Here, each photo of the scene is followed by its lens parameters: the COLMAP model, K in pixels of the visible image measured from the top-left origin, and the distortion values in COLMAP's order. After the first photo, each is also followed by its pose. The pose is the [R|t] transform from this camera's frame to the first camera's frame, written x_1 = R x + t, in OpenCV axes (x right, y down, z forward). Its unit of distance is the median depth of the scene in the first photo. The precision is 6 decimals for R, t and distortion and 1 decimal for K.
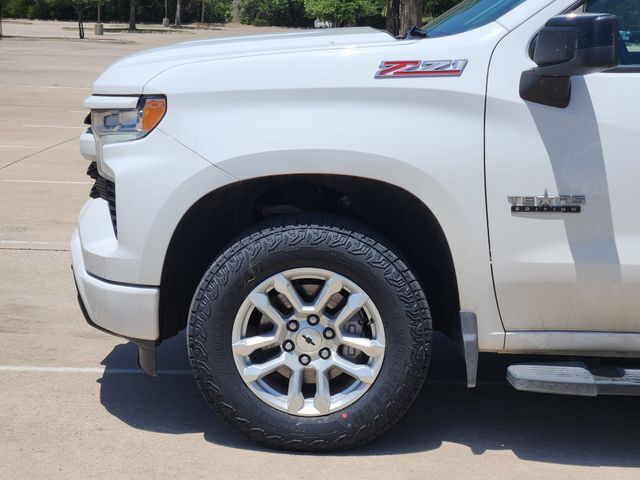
lens RADIAL K [[1219.1, 0, 320.0], [0, 1219.1, 240.0], [0, 0, 1]] dist [-0.311635, 3.210343]
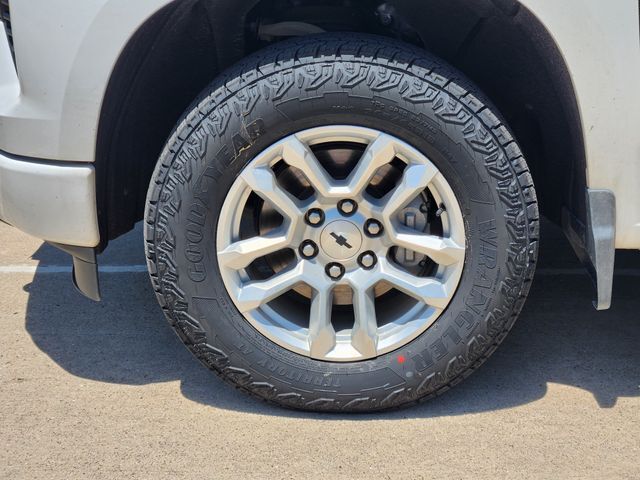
lens RADIAL K [[1219.1, 0, 320.0], [0, 1219.1, 240.0], [0, 0, 1]] dist [-0.311635, 3.210343]
pose [[0.999637, -0.026879, 0.001727, -0.021156], [0.026247, 0.986505, 0.161611, -0.018917], [-0.006048, -0.161507, 0.986853, 0.389272]]
